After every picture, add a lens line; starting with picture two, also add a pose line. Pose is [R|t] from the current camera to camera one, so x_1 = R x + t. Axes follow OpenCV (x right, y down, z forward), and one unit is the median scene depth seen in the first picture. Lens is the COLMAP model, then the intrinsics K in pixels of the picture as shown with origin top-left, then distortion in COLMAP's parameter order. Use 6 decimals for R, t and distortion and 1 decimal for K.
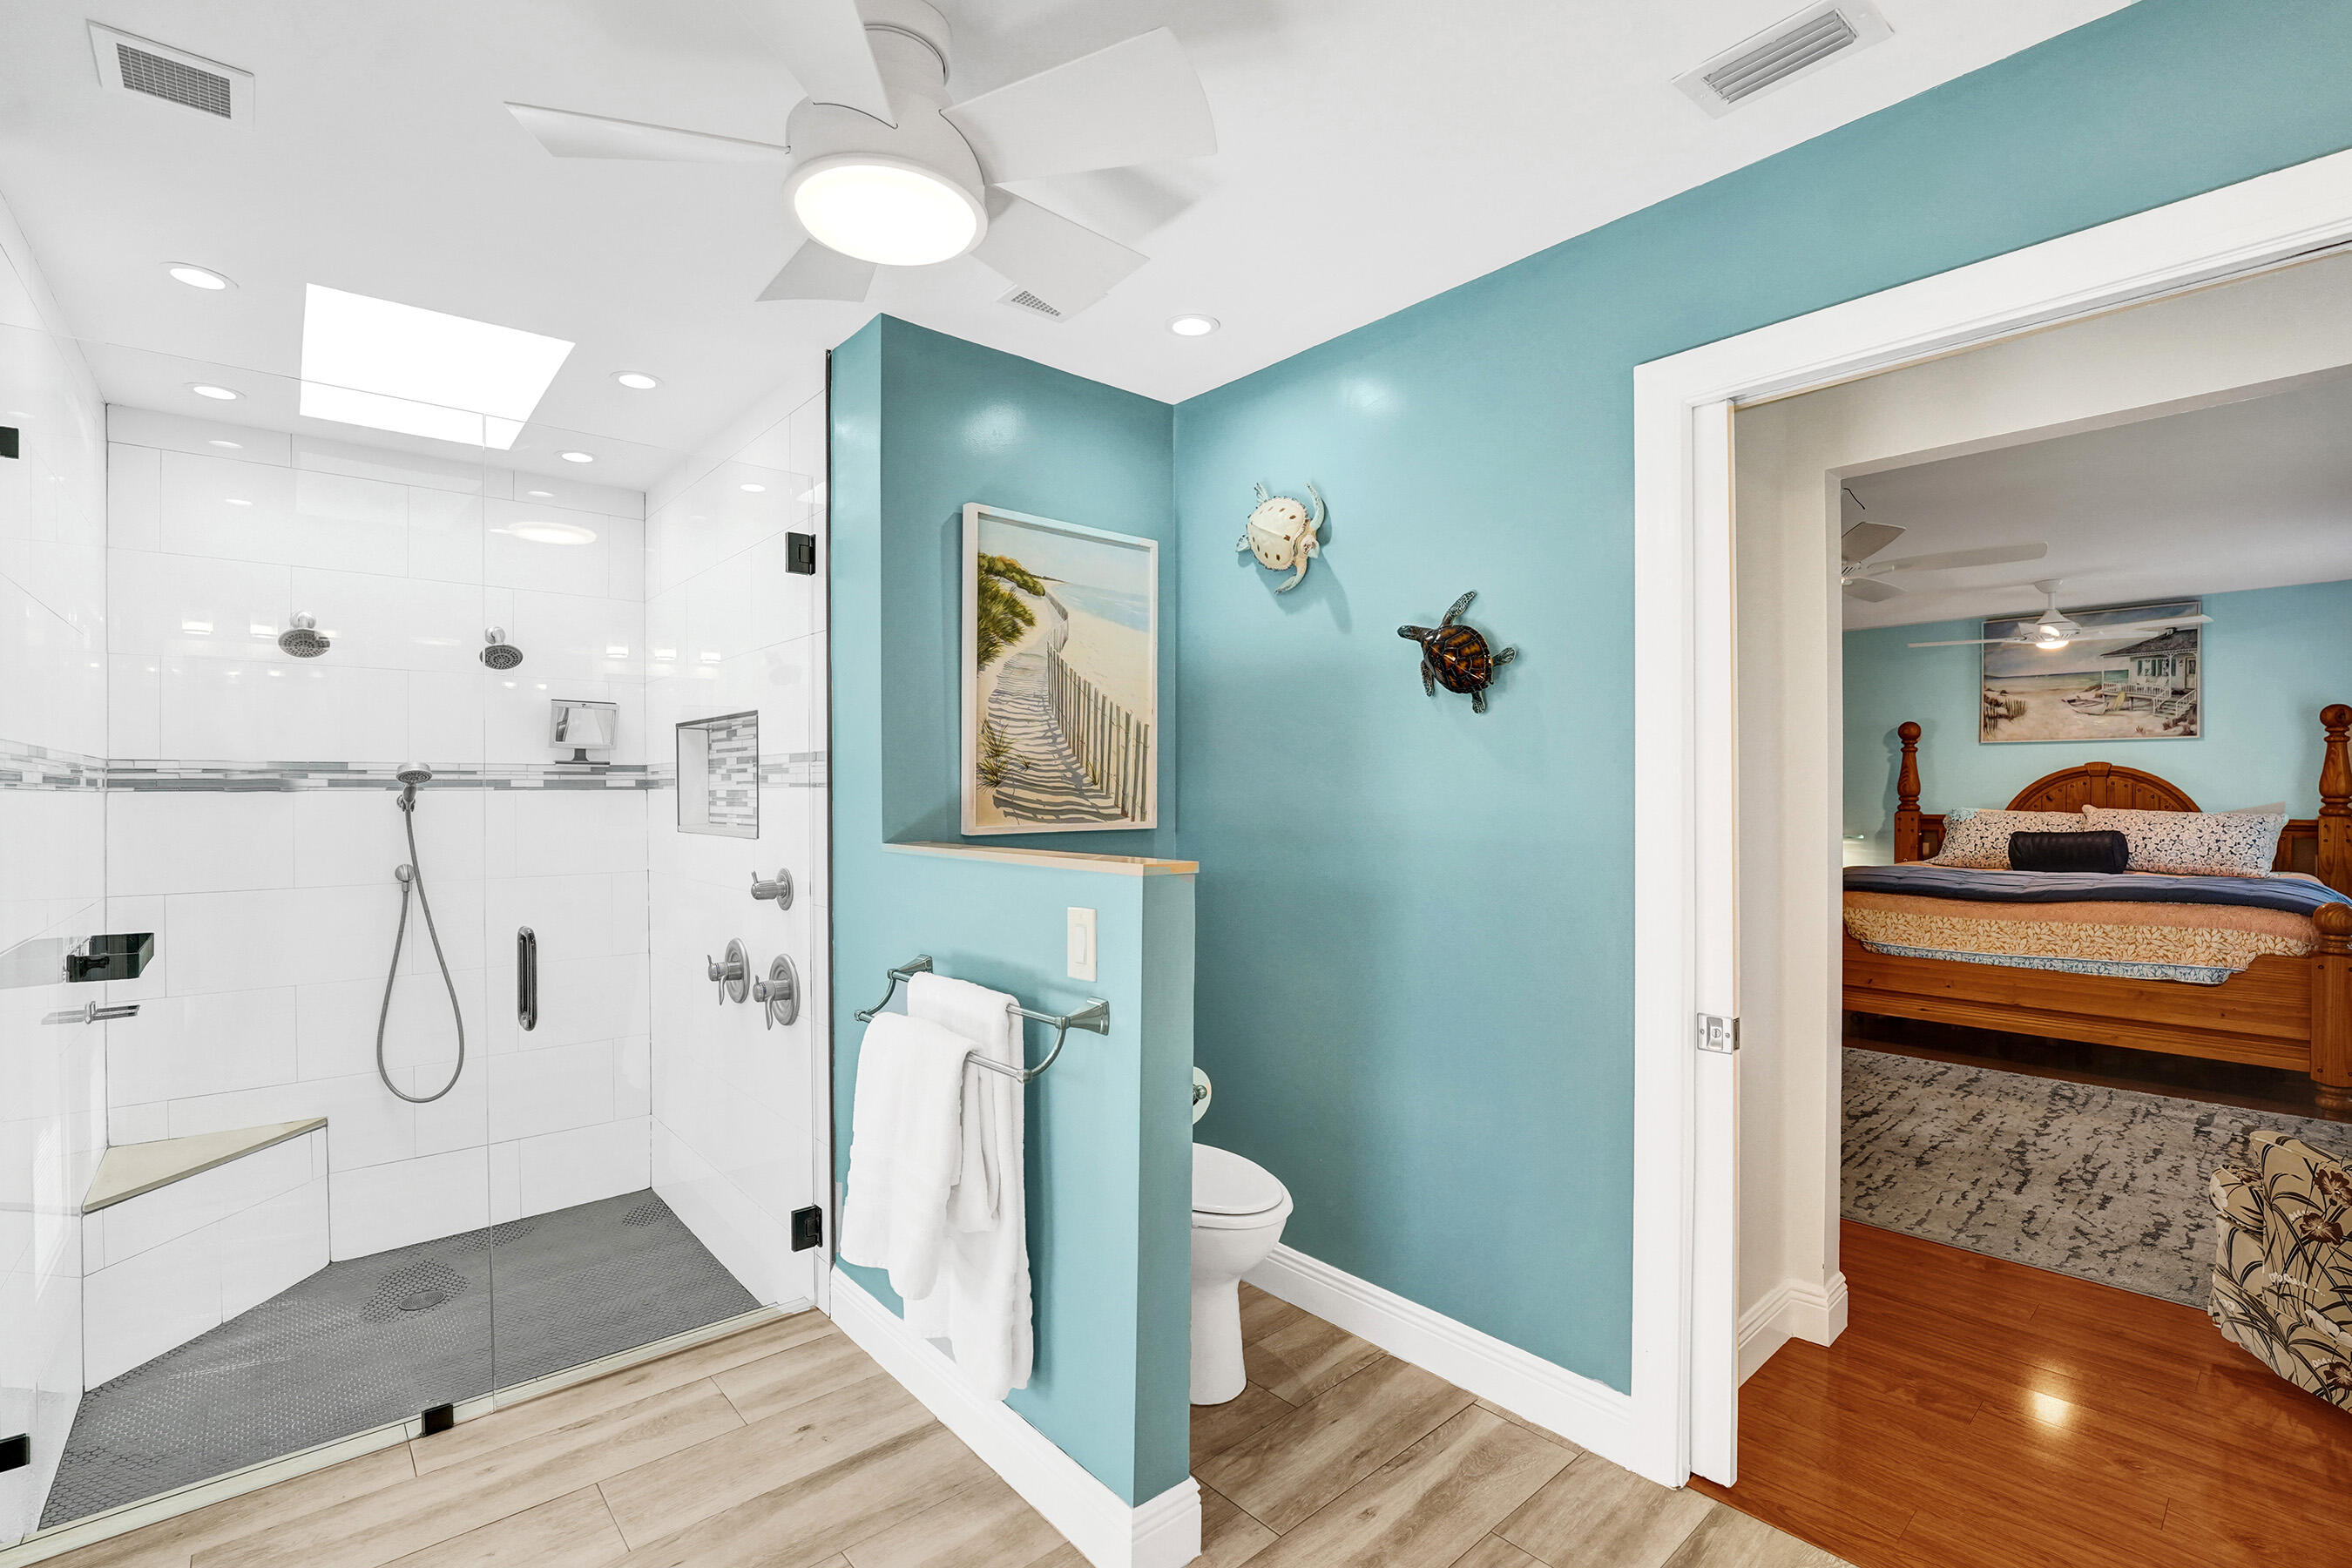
lens RADIAL K [[966.7, 0, 1176.0], [0, 966.7, 784.0], [0, 0, 1]] dist [-0.017873, 0.000065]
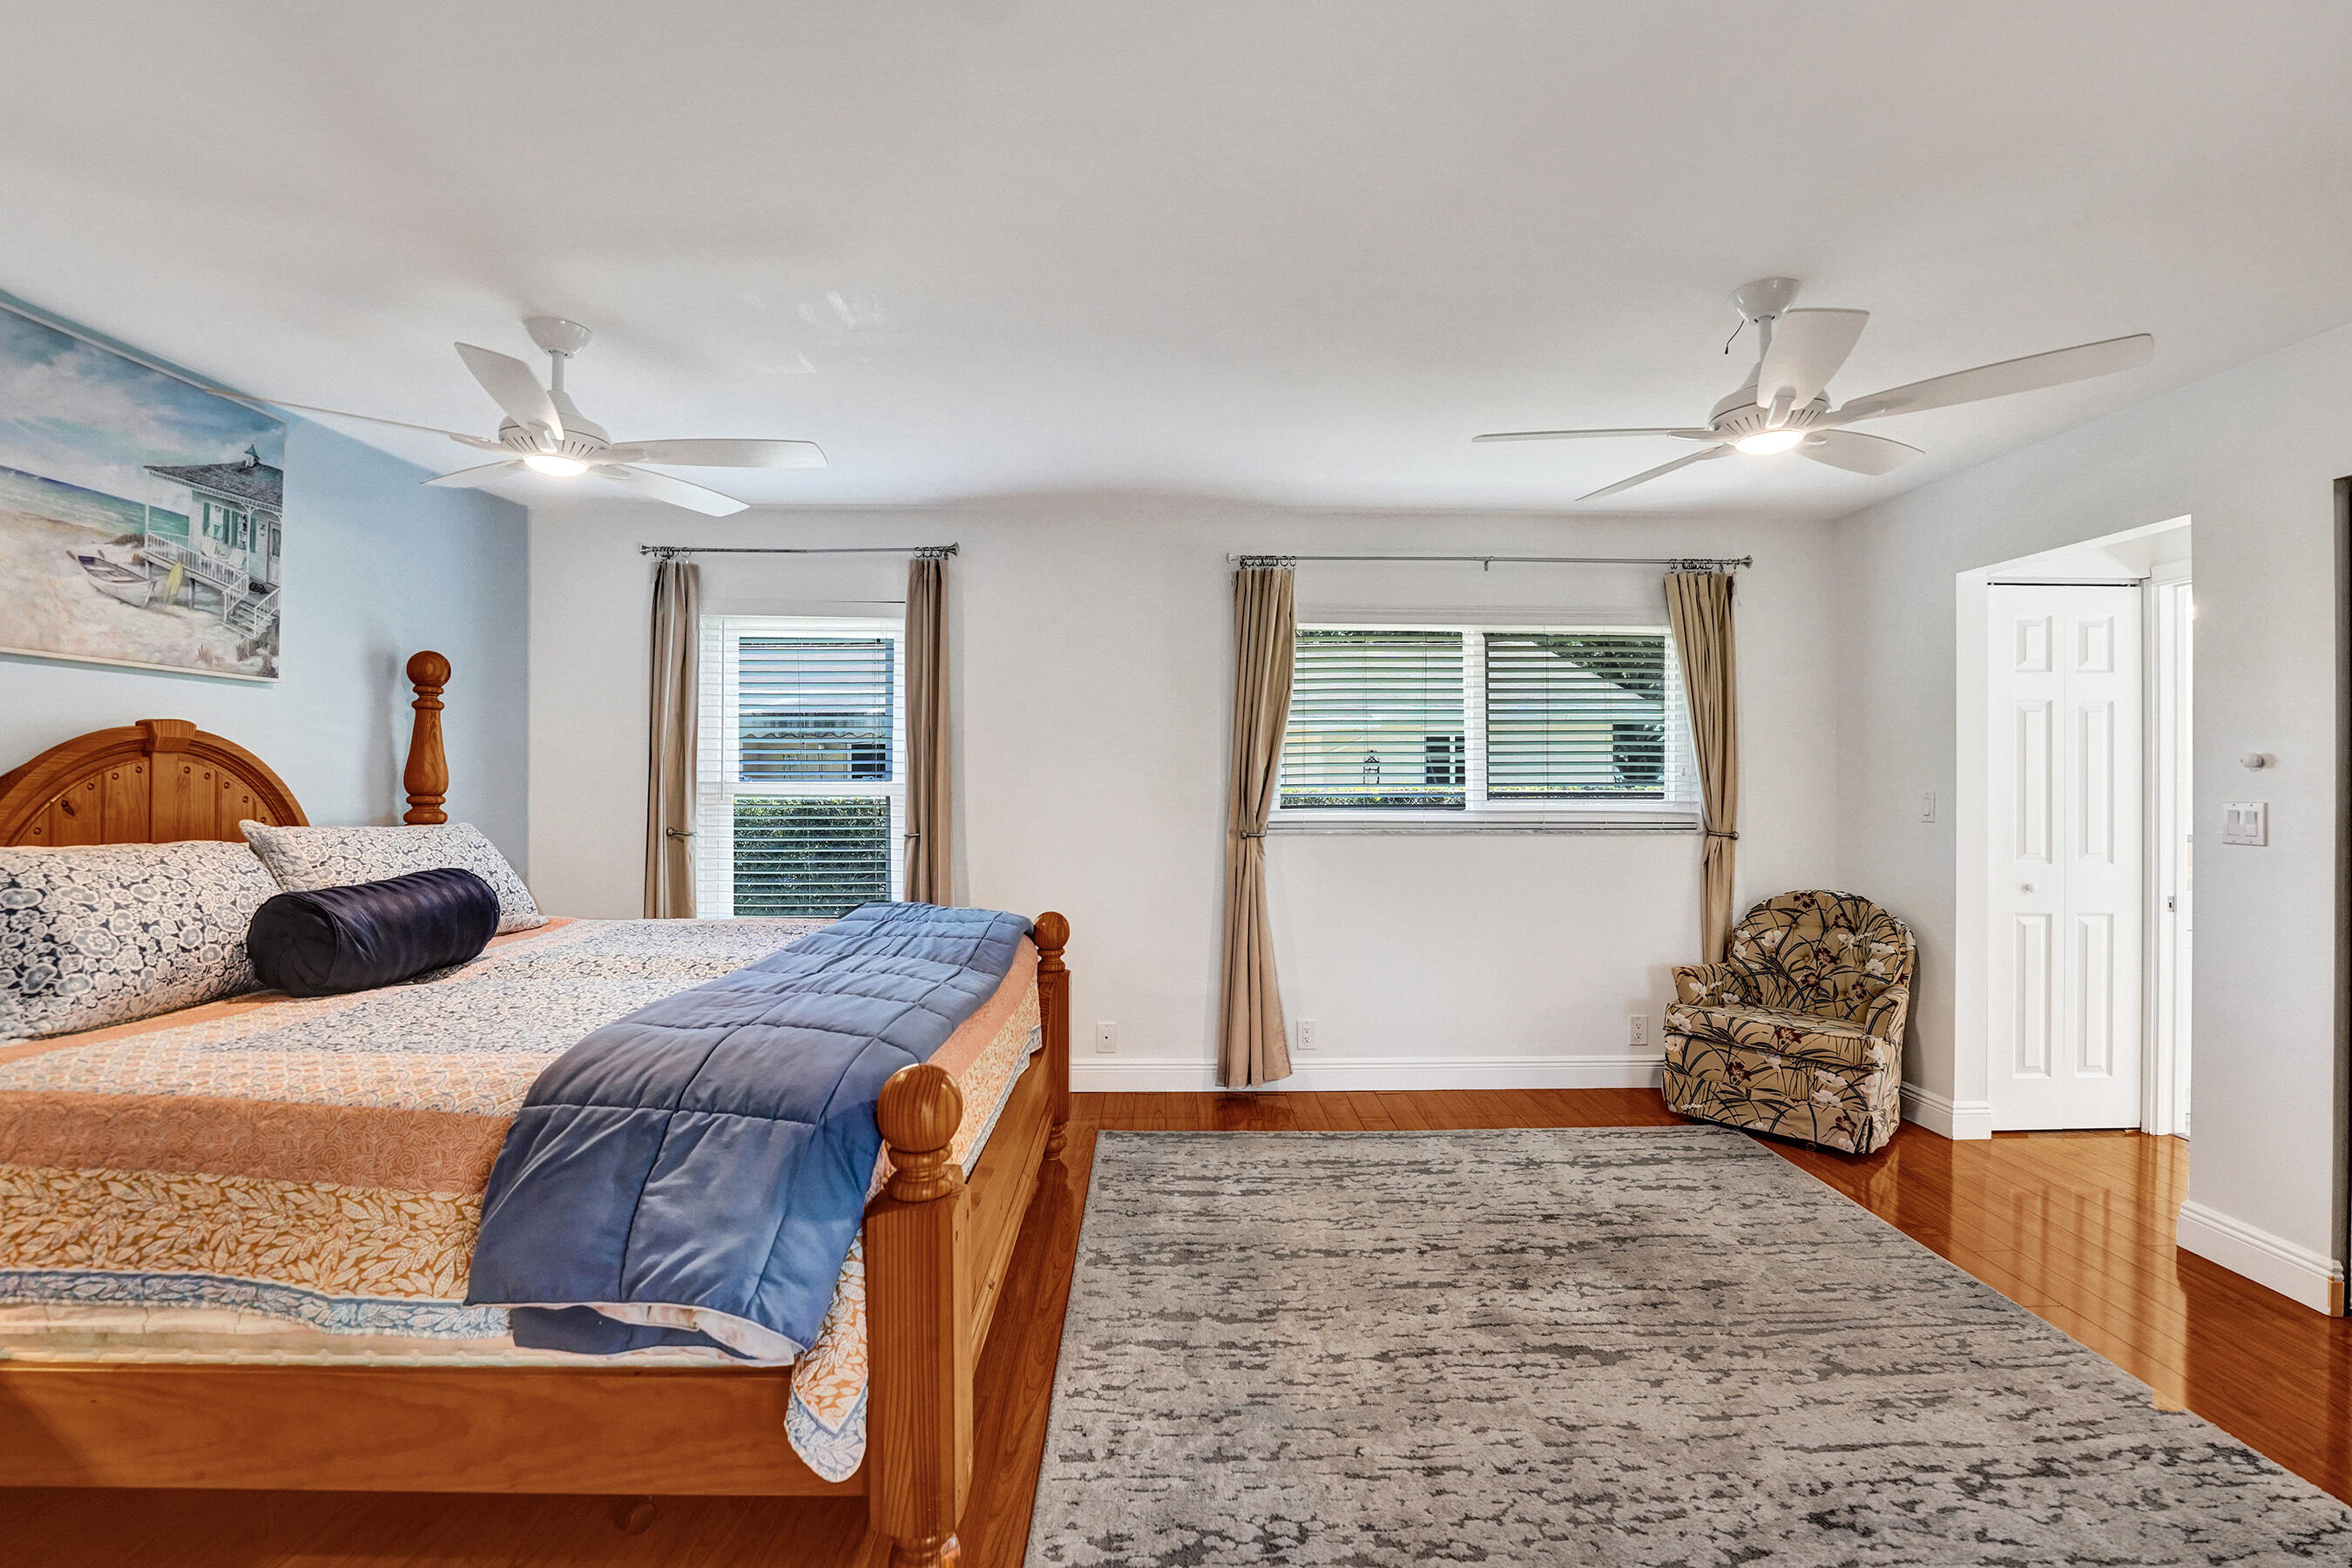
lens RADIAL K [[1021.6, 0, 1176.6], [0, 1021.6, 788.4], [0, 0, 1]] dist [-0.023558, -0.000346]
pose [[-0.770423, -0.009573, 0.637461, 0.352226], [-0.008289, 0.999953, 0.005000, 0.001913], [-0.637479, -0.001432, -0.770467, 1.098410]]
